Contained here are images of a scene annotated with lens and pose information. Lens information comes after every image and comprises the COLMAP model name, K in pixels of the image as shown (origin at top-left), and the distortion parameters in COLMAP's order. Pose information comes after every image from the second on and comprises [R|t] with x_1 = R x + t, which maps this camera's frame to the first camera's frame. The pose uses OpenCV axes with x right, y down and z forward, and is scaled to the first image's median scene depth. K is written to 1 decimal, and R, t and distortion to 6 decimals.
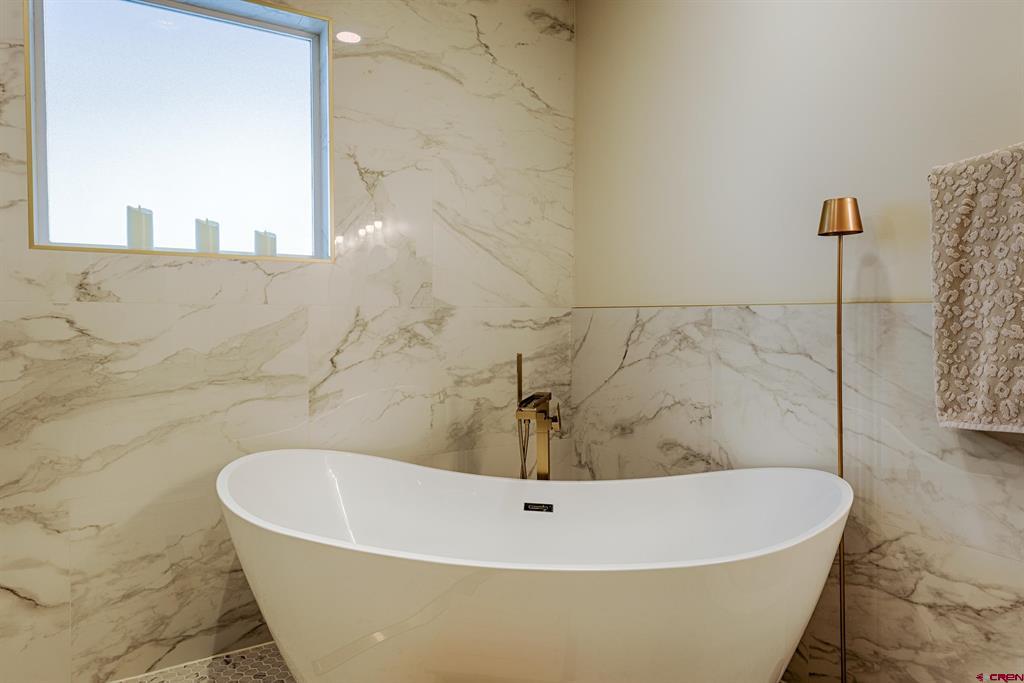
lens RADIAL K [[632.3, 0, 505.9], [0, 632.3, 332.0], [0, 0, 1]] dist [0.039837, -0.029273]
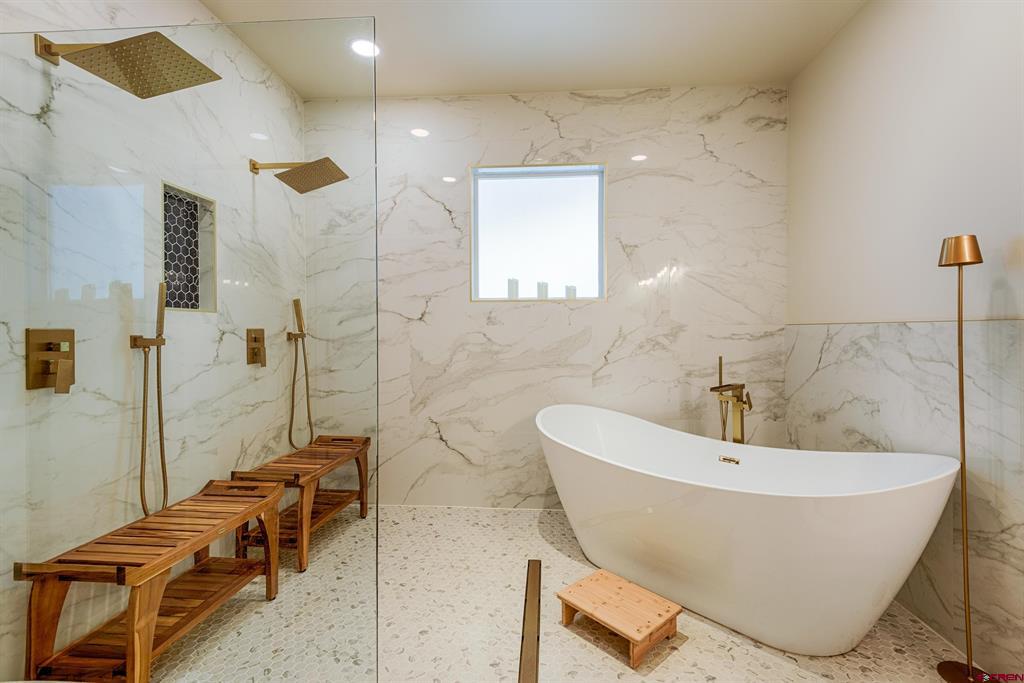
lens RADIAL K [[463.3, 0, 516.7], [0, 463.3, 330.3], [0, 0, 1]] dist [0.034863, -0.015985]
pose [[0.812256, -0.003508, -0.583290, 0.277906], [-0.010731, 0.999723, -0.020956, 0.001004], [0.583202, 0.023280, 0.811994, -0.181792]]
